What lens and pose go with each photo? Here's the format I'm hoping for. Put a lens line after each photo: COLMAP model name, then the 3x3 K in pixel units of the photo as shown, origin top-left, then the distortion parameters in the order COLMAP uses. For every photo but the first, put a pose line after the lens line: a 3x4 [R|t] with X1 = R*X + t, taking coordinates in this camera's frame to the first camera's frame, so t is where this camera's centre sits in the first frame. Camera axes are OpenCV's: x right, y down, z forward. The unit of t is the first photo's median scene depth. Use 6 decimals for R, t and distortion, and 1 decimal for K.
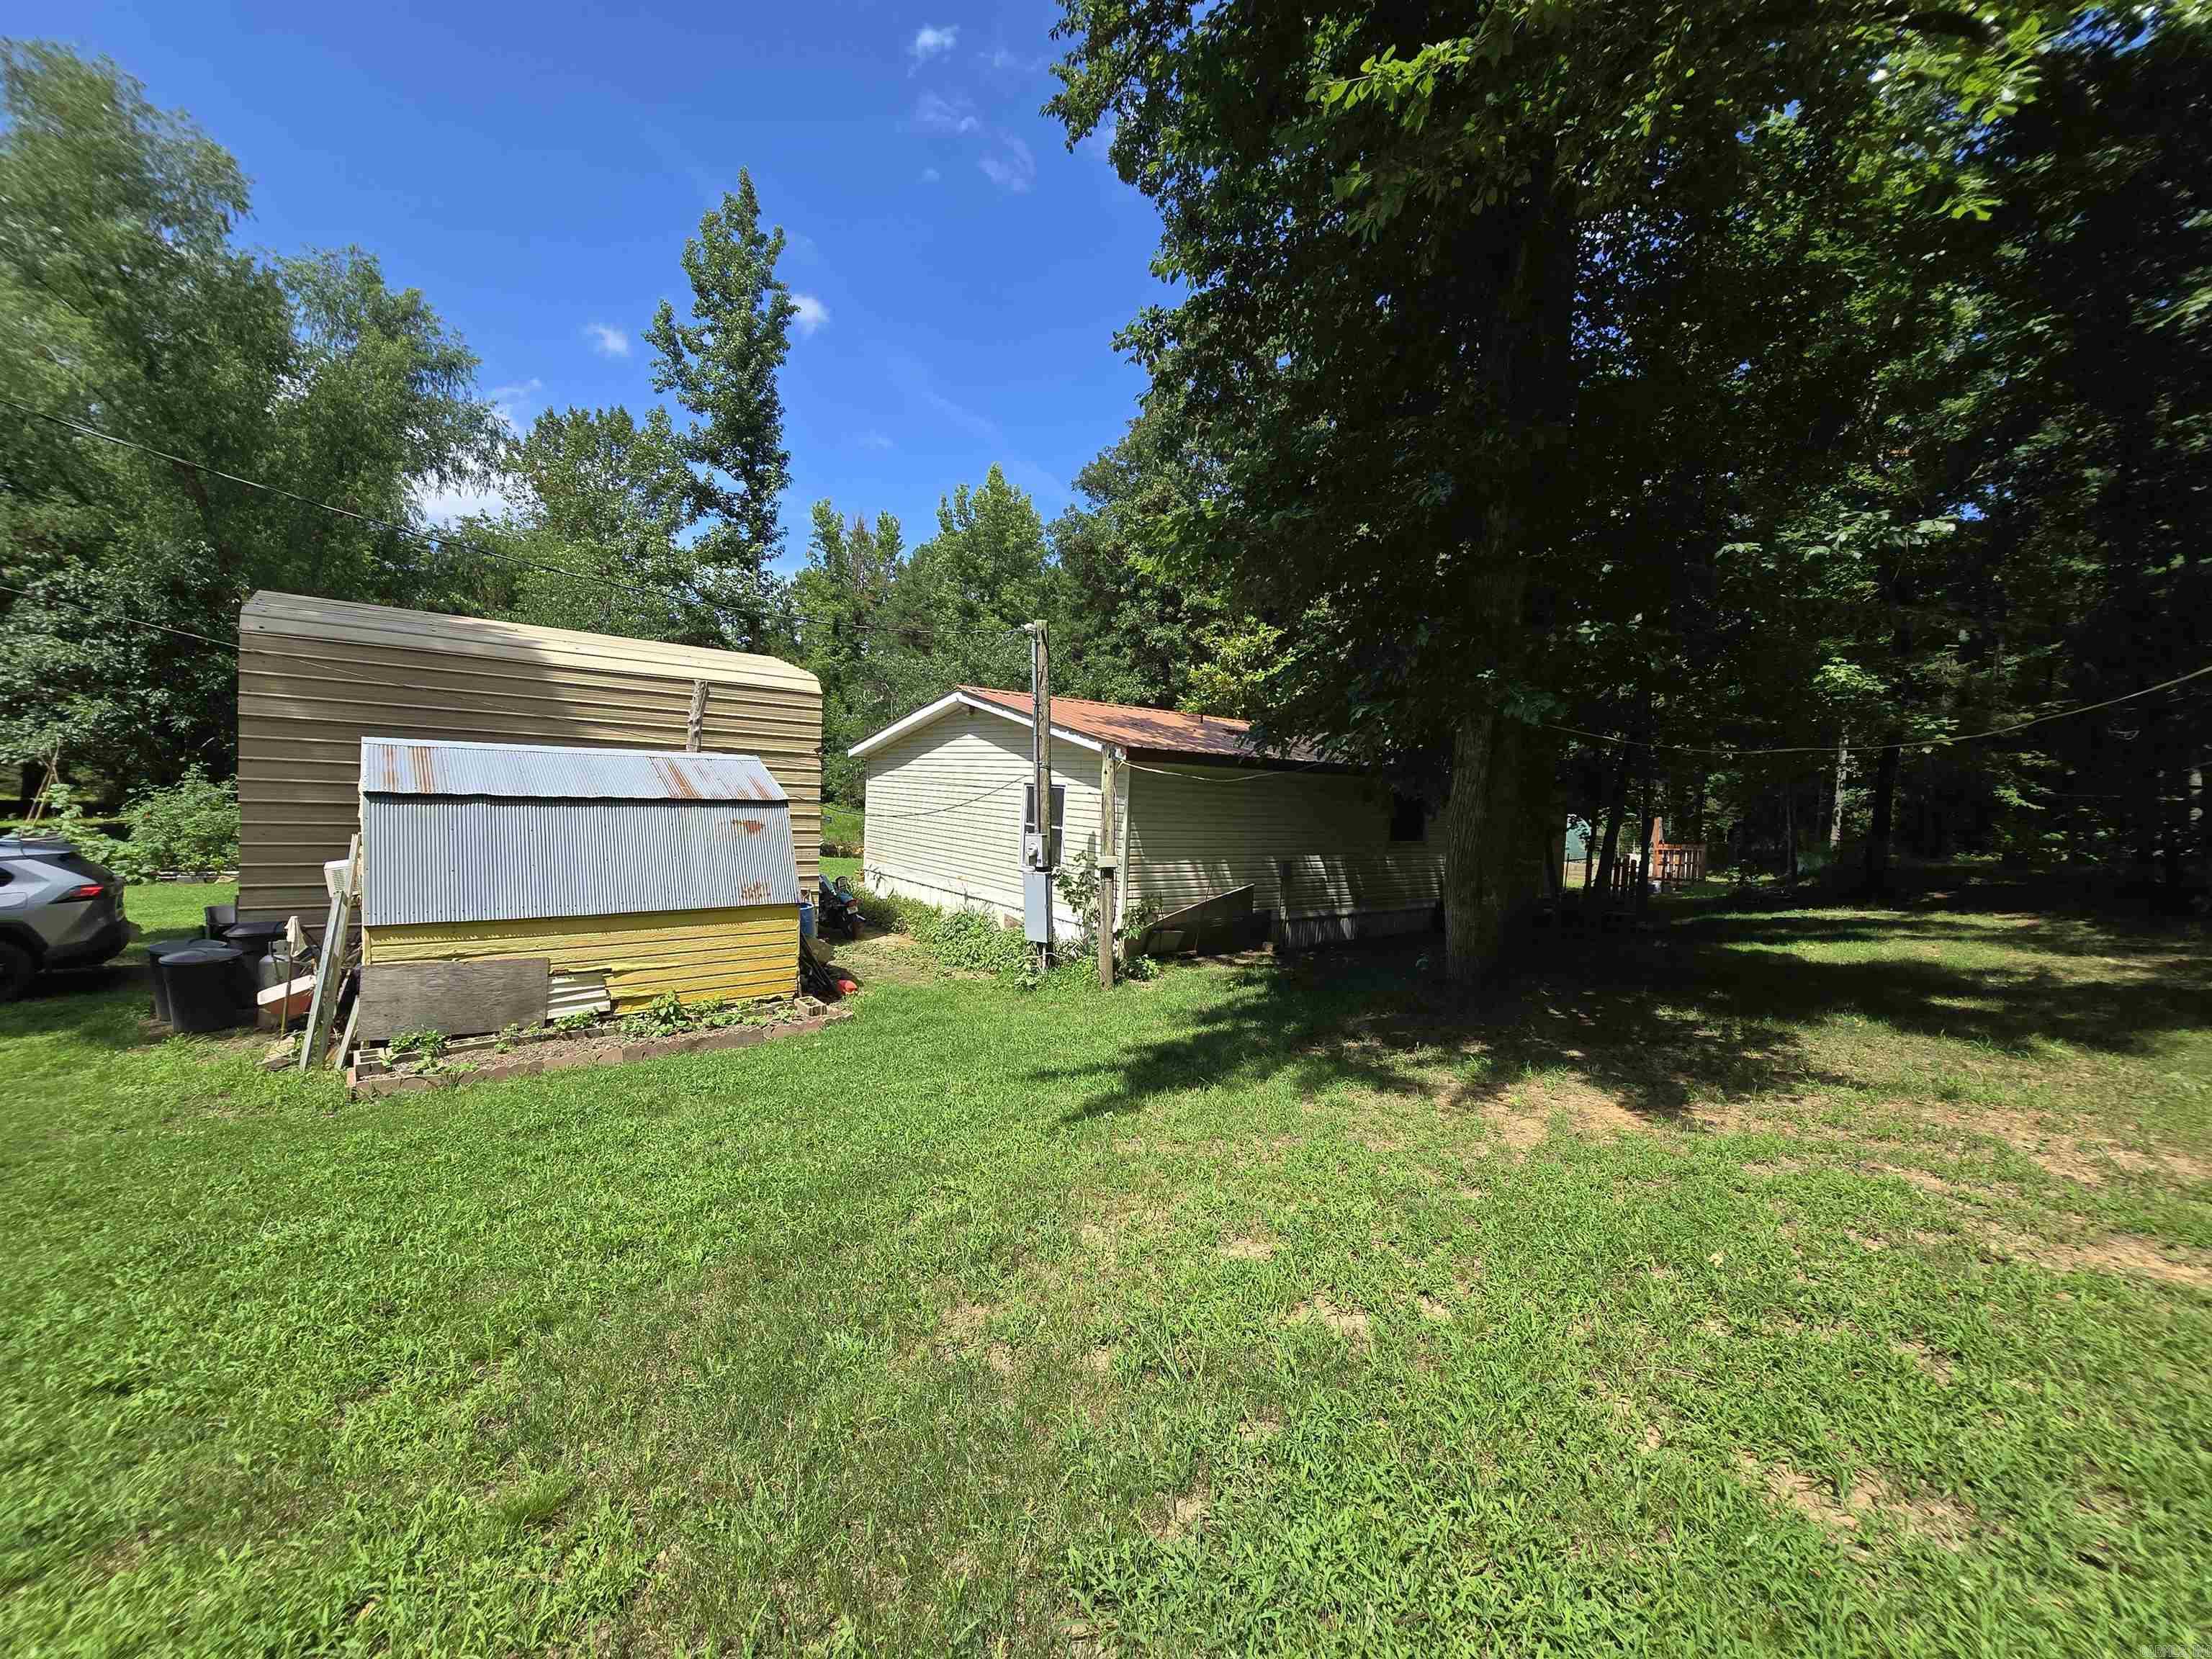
lens RADIAL K [[888.8, 0, 1098.2], [0, 888.8, 828.7], [0, 0, 1]] dist [0.008057, -0.000330]
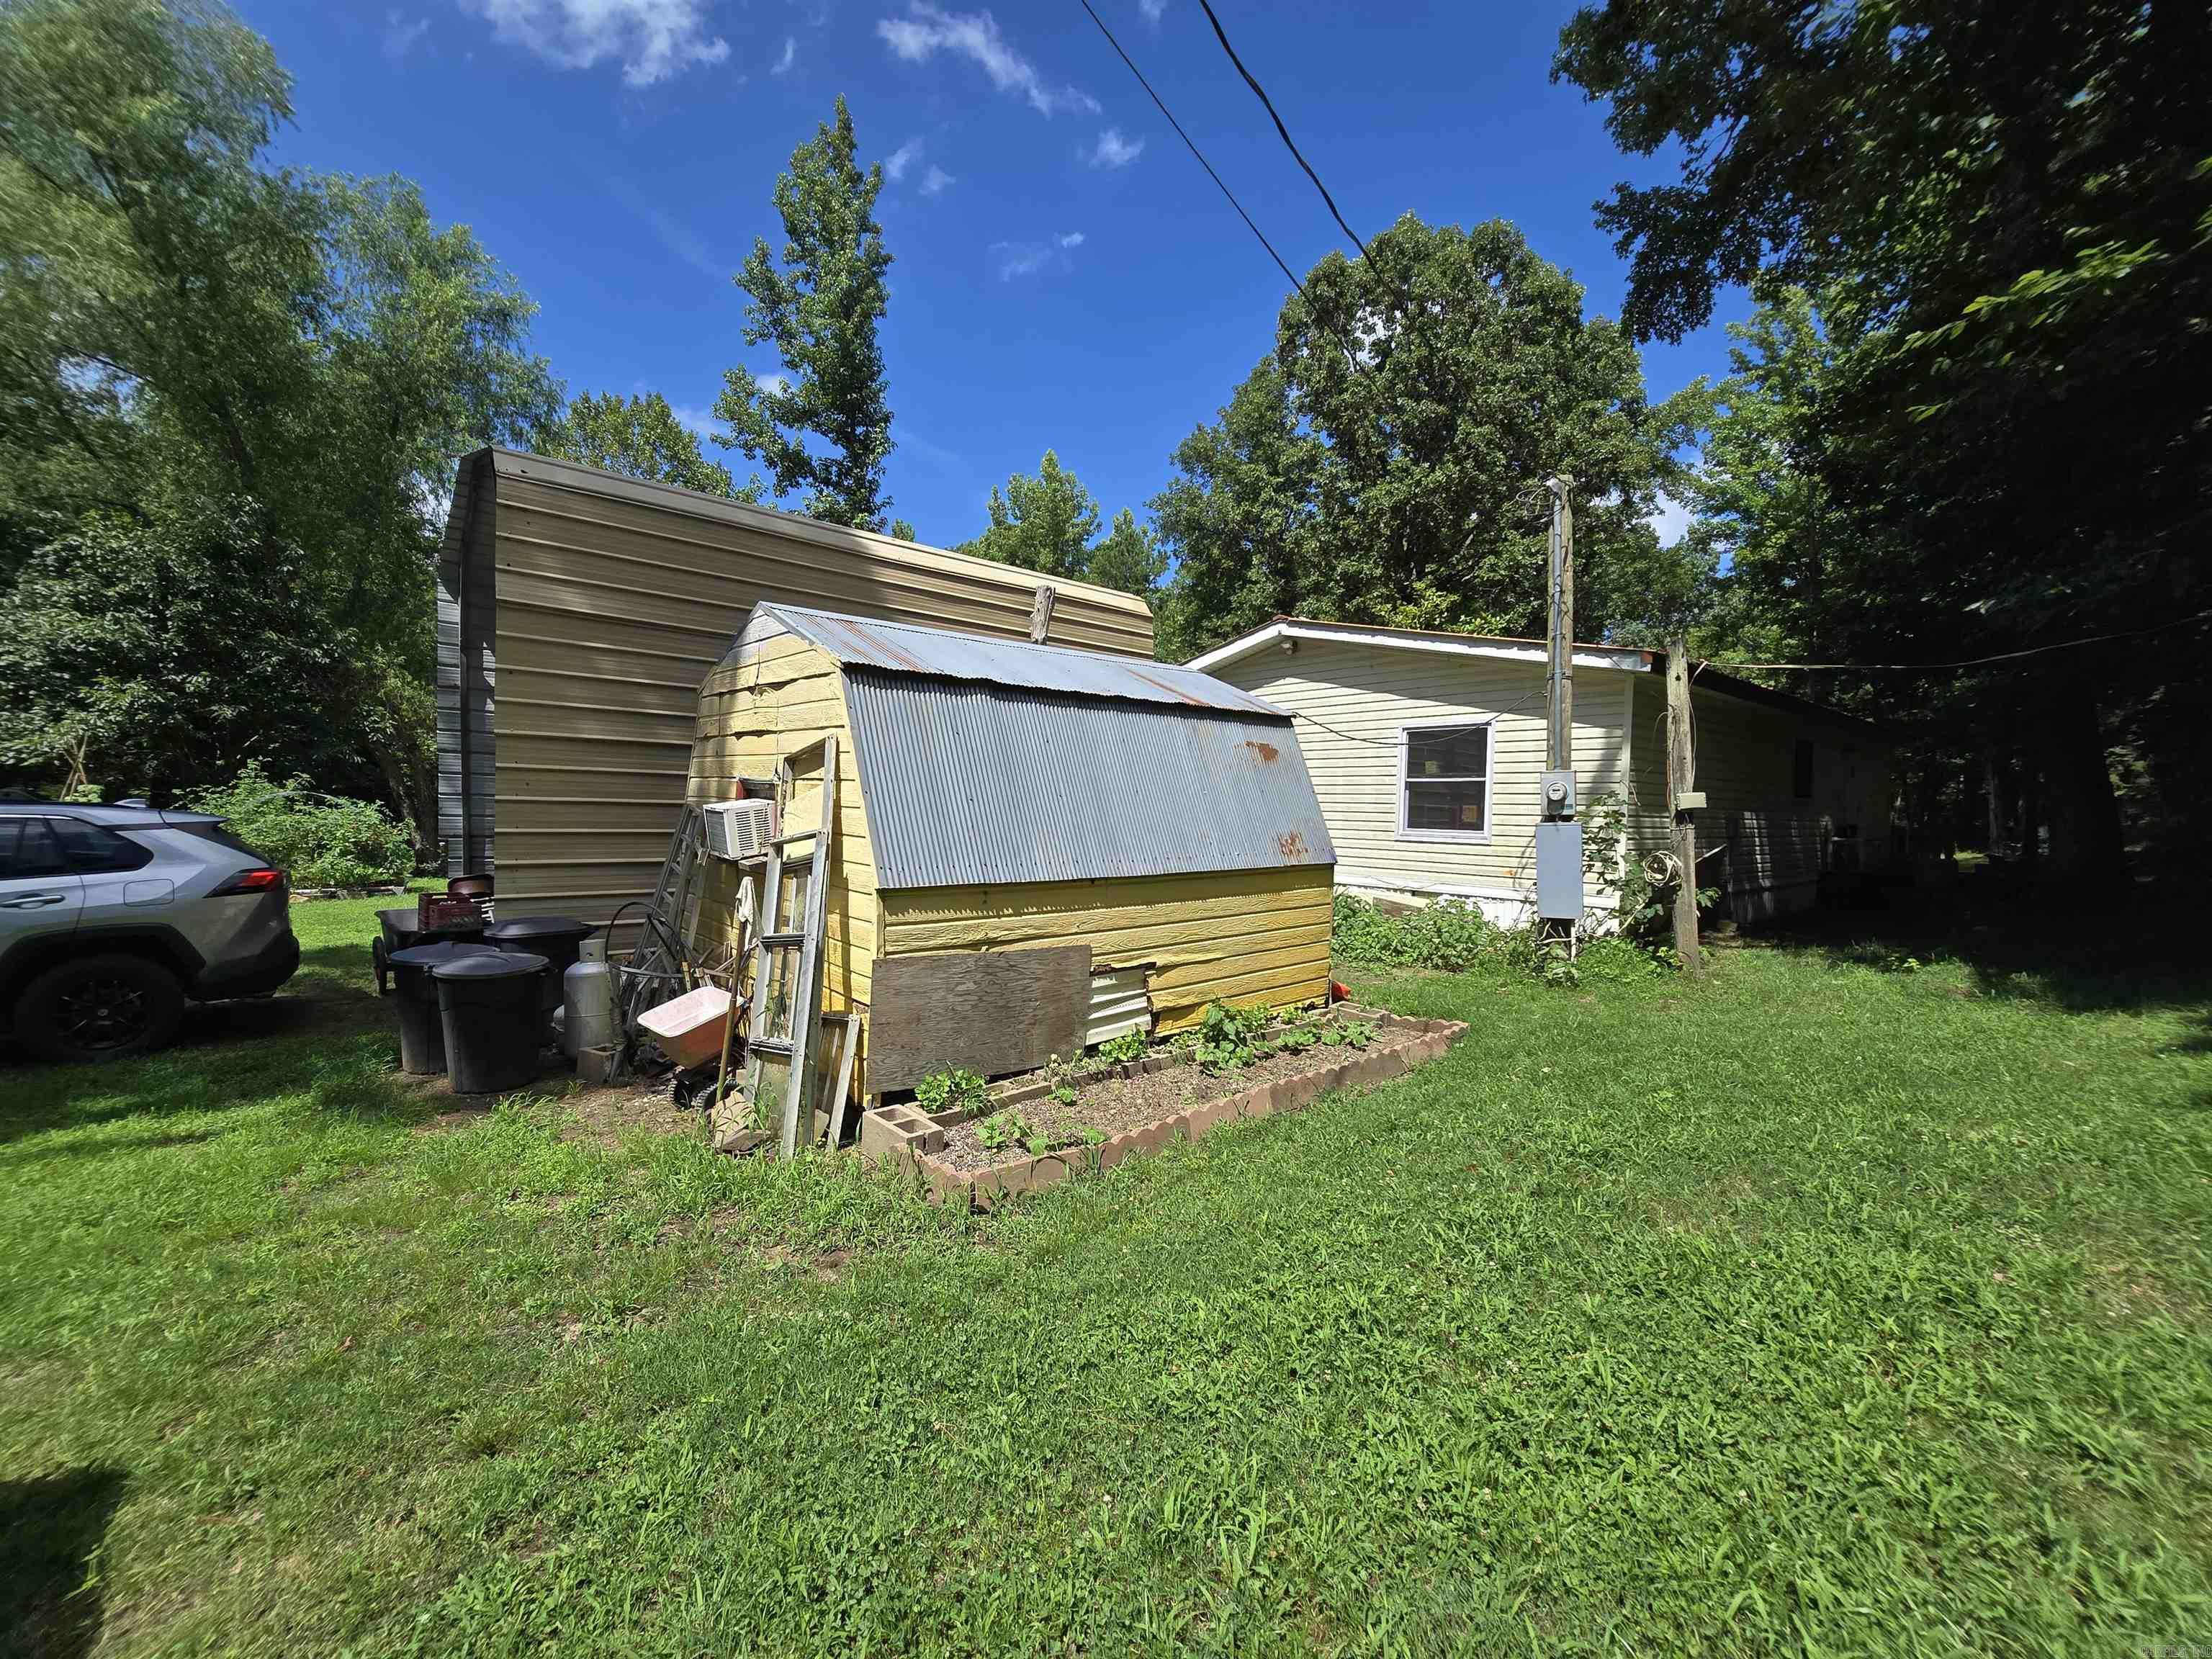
lens RADIAL K [[888.8, 0, 1113.8], [0, 888.8, 829.1], [0, 0, 1]] dist [0.008057, -0.000330]
pose [[0.998941, -0.029557, 0.035271, -0.240925], [0.030295, 0.999329, -0.020573, 0.030308], [-0.034639, 0.021620, 0.999166, 0.149940]]
